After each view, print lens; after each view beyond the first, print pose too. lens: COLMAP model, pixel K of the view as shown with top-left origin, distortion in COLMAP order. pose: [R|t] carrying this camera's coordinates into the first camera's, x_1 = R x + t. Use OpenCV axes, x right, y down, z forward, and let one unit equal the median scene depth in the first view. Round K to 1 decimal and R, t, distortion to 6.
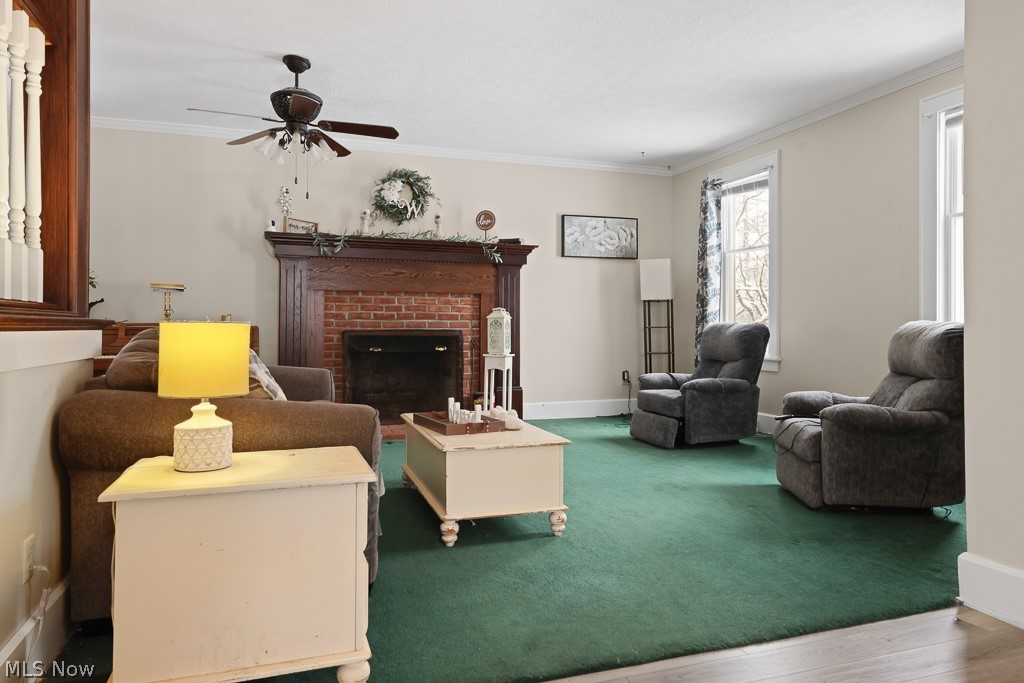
lens RADIAL K [[673.7, 0, 515.4], [0, 673.7, 316.2], [0, 0, 1]] dist [0.001446, -0.000792]
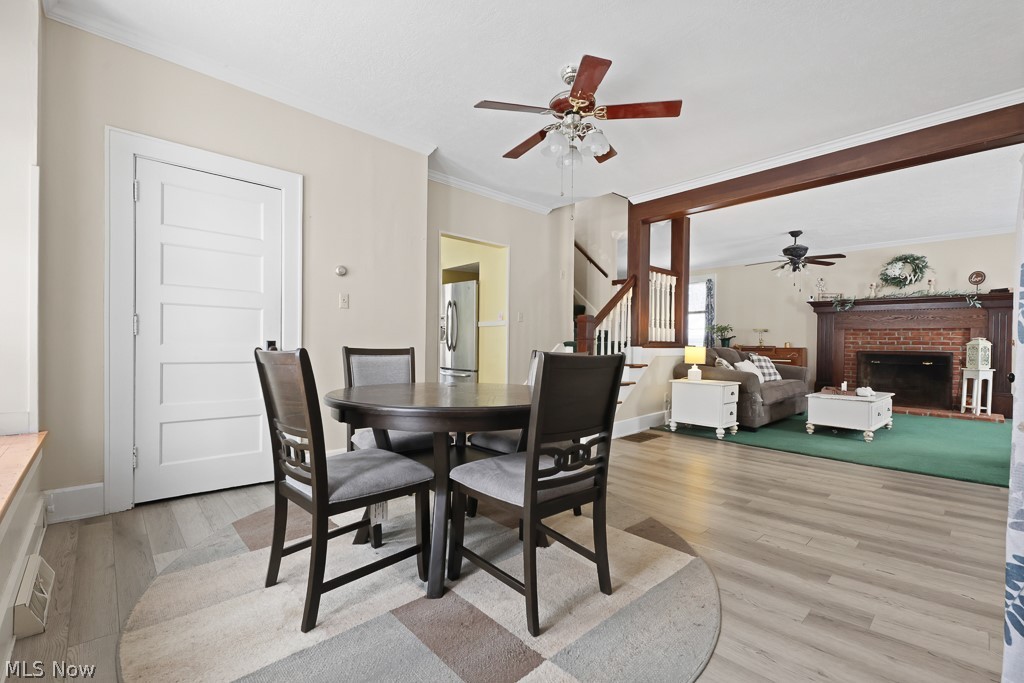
lens RADIAL K [[437.3, 0, 506.9], [0, 437.3, 345.0], [0, 0, 1]] dist [0.009580, -0.004474]
pose [[0.391193, 0.007205, -0.920280, 0.456093], [0.003629, 0.999950, 0.009371, -0.009086], [0.920301, -0.007006, 0.391147, -0.333587]]
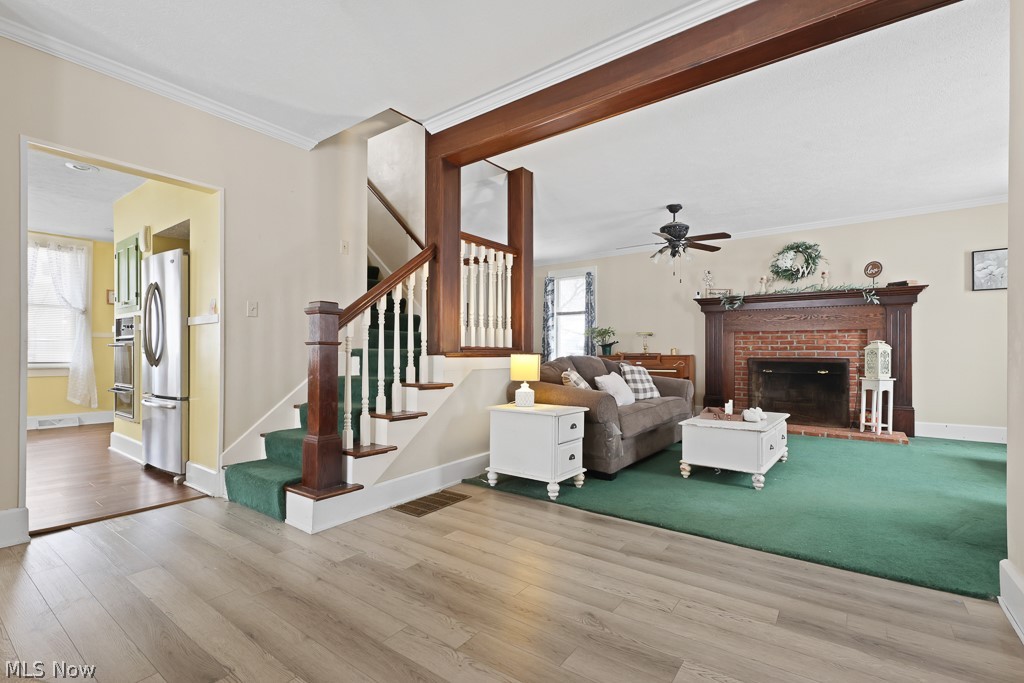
lens RADIAL K [[470.8, 0, 502.0], [0, 470.8, 348.6], [0, 0, 1]] dist [0.009610, 0.002369]
pose [[0.551626, -0.008230, -0.834051, 0.316385], [0.011937, 0.999927, -0.001972, -0.004115], [0.834006, -0.008869, 0.551684, -0.049199]]
